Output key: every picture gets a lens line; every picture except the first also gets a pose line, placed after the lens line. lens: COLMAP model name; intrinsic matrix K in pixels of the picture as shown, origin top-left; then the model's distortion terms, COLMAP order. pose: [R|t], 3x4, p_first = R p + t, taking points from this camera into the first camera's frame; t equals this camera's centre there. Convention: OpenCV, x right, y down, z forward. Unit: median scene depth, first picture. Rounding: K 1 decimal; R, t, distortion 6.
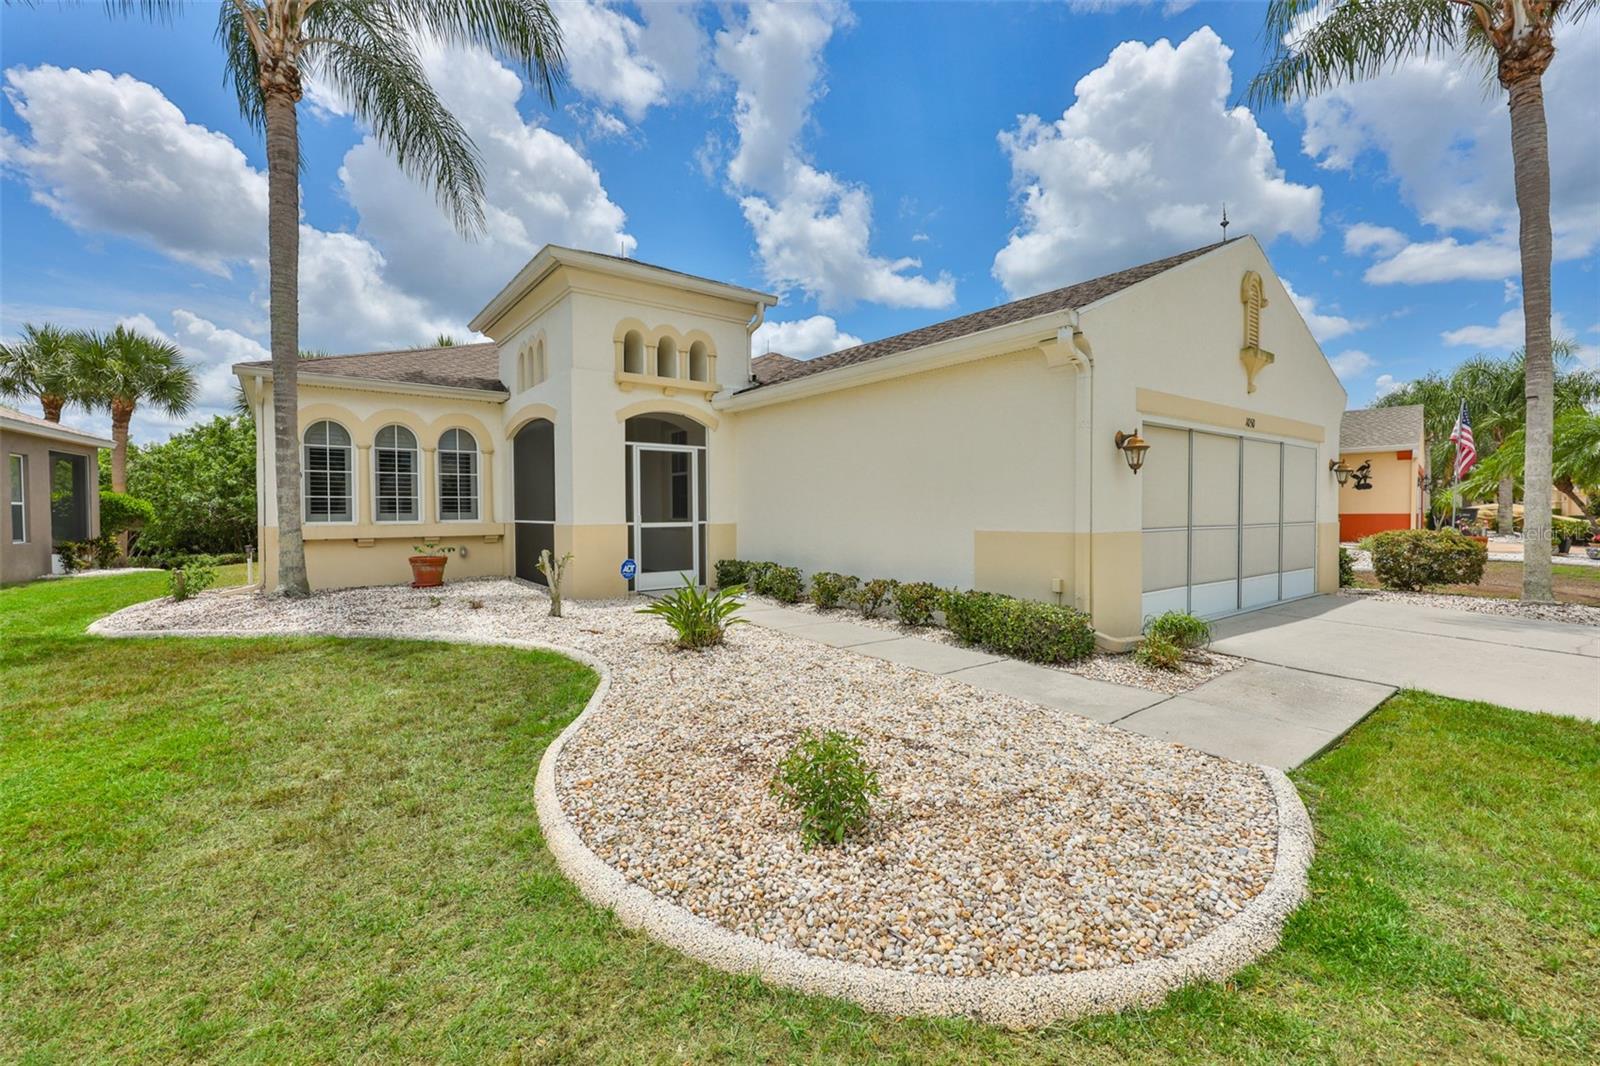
lens RADIAL K [[686.7, 0, 794.1], [0, 686.7, 527.1], [0, 0, 1]] dist [-0.000378, -0.000389]
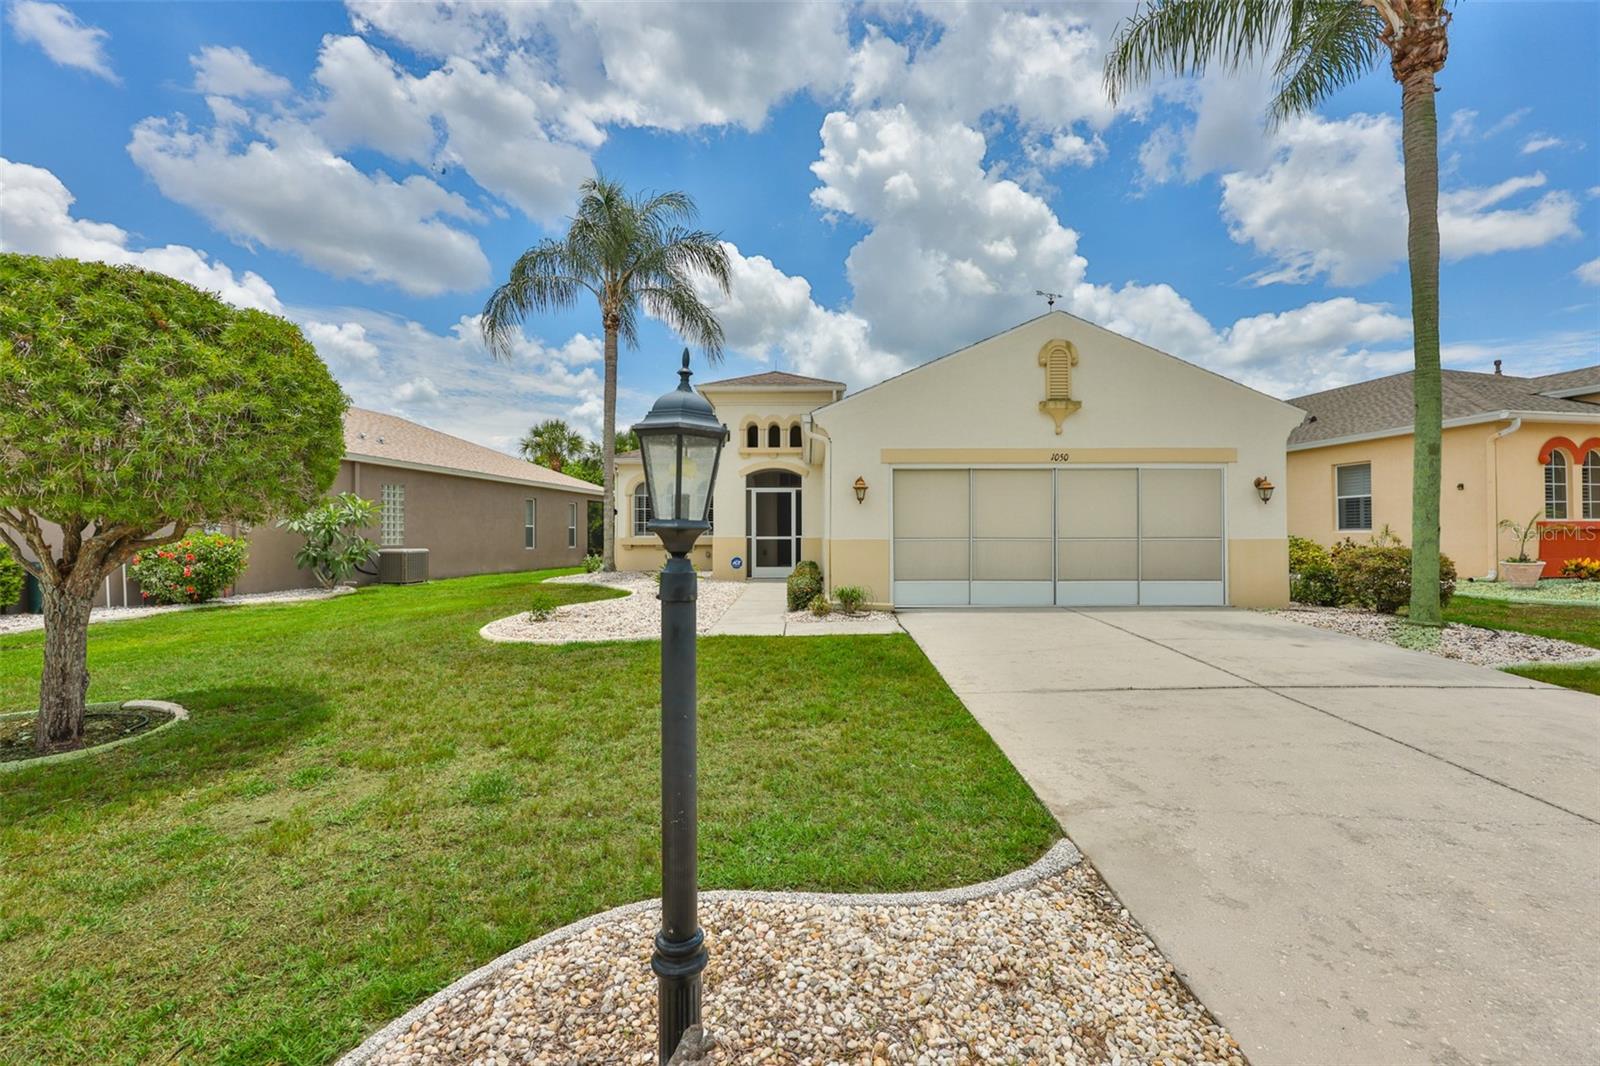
lens RADIAL K [[679.9, 0, 794.4], [0, 679.9, 524.5], [0, 0, 1]] dist [0.008143, 0.000049]
pose [[0.789091, -0.007118, -0.614236, 0.729400], [-0.016689, 0.999315, -0.033019, 0.015187], [0.614050, 0.036306, 0.788432, -0.201045]]
